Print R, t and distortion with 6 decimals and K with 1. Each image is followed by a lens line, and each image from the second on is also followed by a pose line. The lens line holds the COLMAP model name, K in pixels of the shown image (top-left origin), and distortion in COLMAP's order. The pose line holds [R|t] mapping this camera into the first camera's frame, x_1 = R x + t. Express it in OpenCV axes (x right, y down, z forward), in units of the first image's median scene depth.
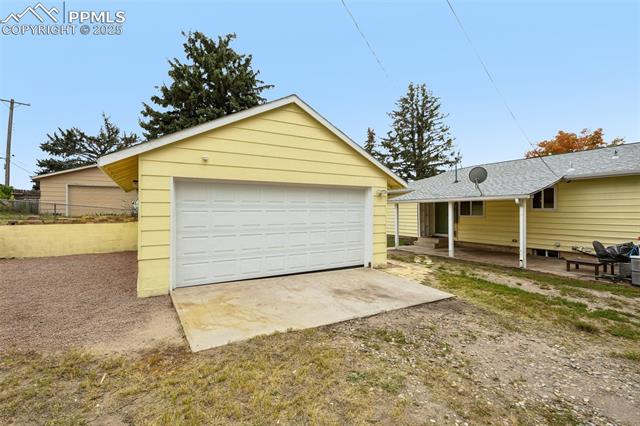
lens RADIAL K [[274.9, 0, 318.9], [0, 274.9, 211.9], [0, 0, 1]] dist [-0.000452, 0.000006]
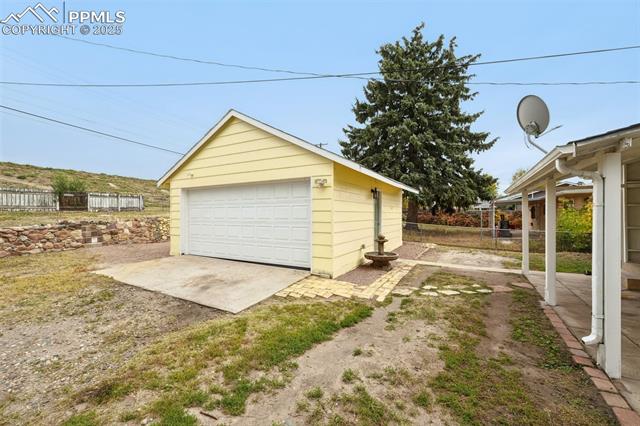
lens RADIAL K [[274.9, 0, 318.9], [0, 274.9, 211.9], [0, 0, 1]] dist [-0.000452, 0.000006]
pose [[0.507623, -0.005236, -0.861563, 1.134626], [0.001399, 0.999985, -0.005253, 0.025832], [0.861578, 0.001461, 0.507623, 0.720990]]
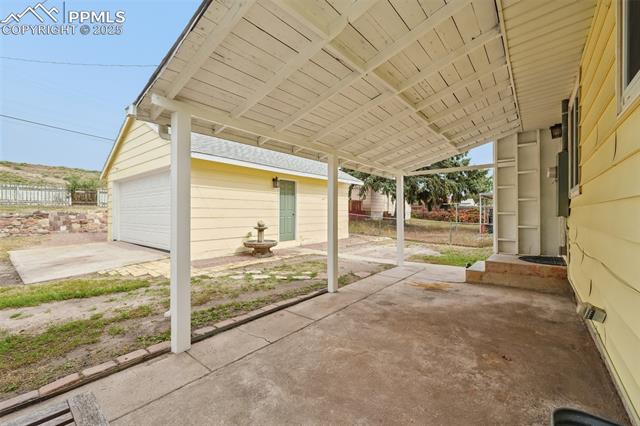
lens RADIAL K [[274.9, 0, 318.9], [0, 274.9, 211.9], [0, 0, 1]] dist [-0.000452, 0.000006]
pose [[0.361223, -0.002245, -0.932477, 1.432241], [-0.000017, 0.999997, -0.002414, 0.076980], [0.932479, 0.000888, 0.361222, 1.355589]]
